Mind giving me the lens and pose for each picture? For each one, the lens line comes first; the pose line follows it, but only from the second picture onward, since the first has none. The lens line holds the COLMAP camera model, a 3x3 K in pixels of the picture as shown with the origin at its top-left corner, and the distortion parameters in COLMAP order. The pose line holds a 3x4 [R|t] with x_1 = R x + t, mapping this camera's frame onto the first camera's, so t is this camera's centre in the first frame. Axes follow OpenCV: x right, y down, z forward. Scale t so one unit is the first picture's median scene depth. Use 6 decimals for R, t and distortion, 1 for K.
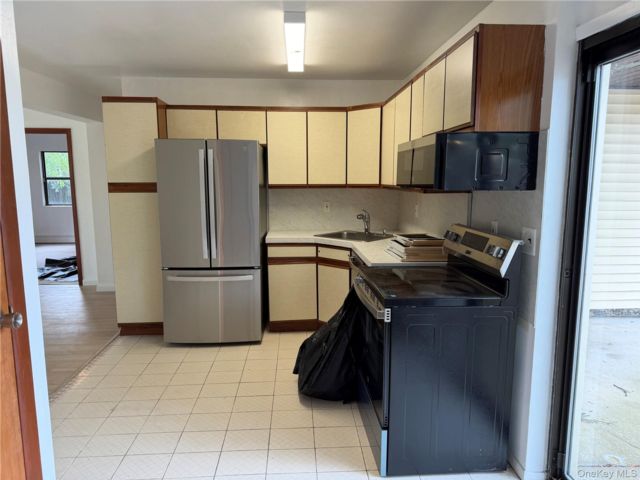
lens RADIAL K [[450.4, 0, 320.0], [0, 450.4, 240.0], [0, 0, 1]] dist [0.002284, -0.003122]
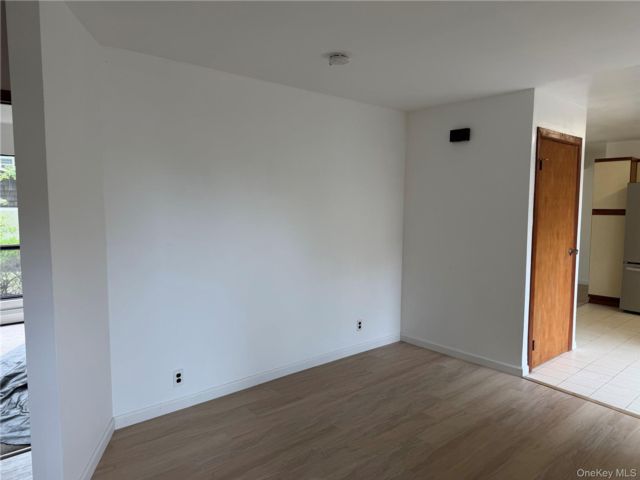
lens RADIAL K [[450.4, 0, 320.0], [0, 450.4, 240.0], [0, 0, 1]] dist [0.002284, -0.003122]
pose [[0.607318, 0.070418, -0.791332, 0.257170], [-0.113832, 0.993500, 0.001047, 0.103967], [0.786261, 0.089443, 0.611386, -0.833191]]
